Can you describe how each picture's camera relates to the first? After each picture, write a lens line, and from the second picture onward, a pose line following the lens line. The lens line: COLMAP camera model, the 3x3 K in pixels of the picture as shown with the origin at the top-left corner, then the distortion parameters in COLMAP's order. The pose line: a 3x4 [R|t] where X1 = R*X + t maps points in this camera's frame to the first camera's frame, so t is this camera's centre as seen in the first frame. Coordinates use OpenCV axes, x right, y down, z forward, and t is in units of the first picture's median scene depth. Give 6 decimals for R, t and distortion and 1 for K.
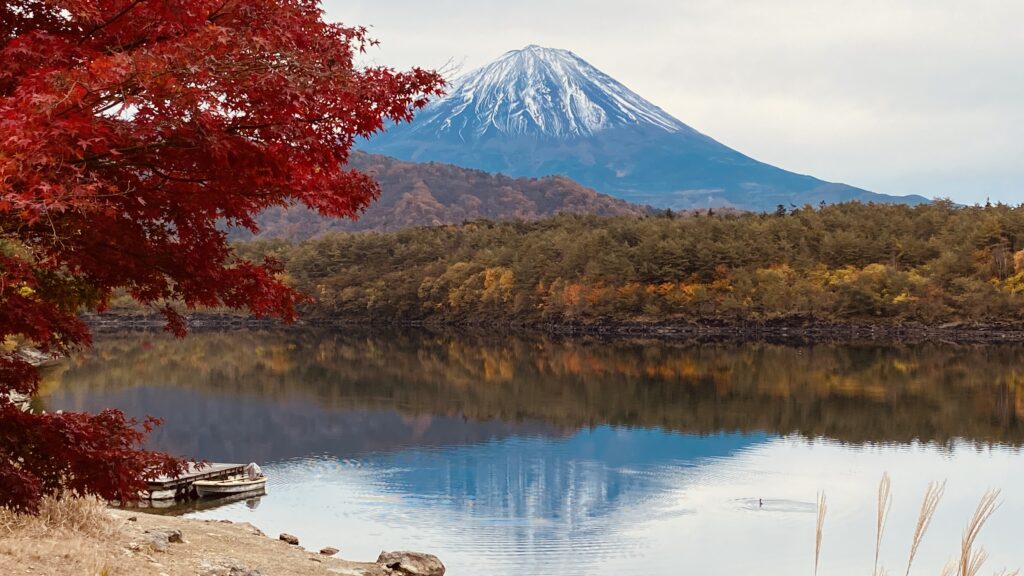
lens RADIAL K [[1442.3, 0, 512.0], [0, 1442.3, 288.0], [0, 0, 1]] dist [0.098528, -0.056946]
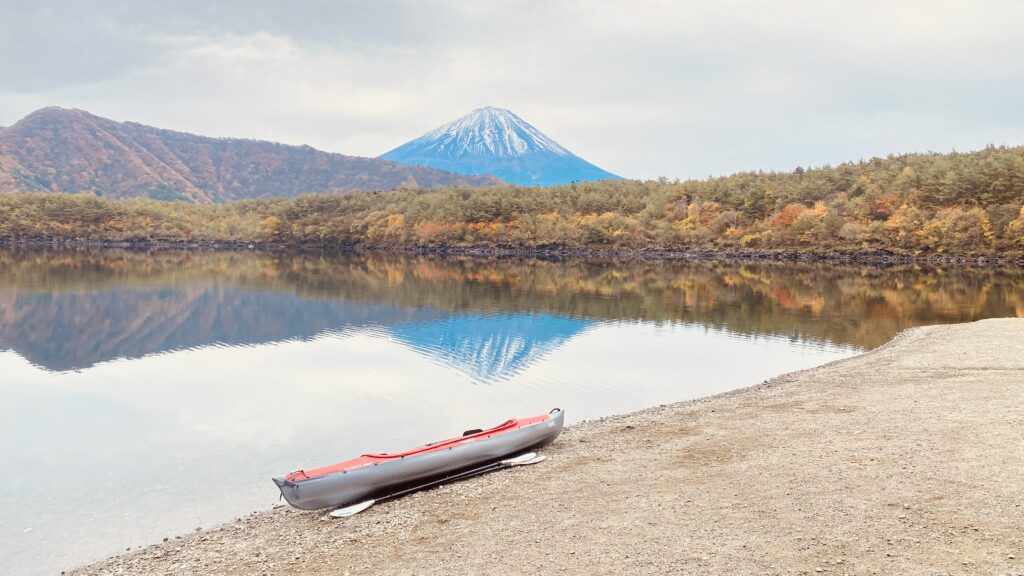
lens RADIAL K [[754.3, 0, 512.0], [0, 754.3, 288.0], [0, 0, 1]] dist [0.047374, -0.003631]
pose [[0.999299, 0.012346, 0.035331, 0.111641], [-0.014587, 0.997849, 0.063912, 0.015229], [-0.034466, -0.064382, 0.997330, 0.153818]]
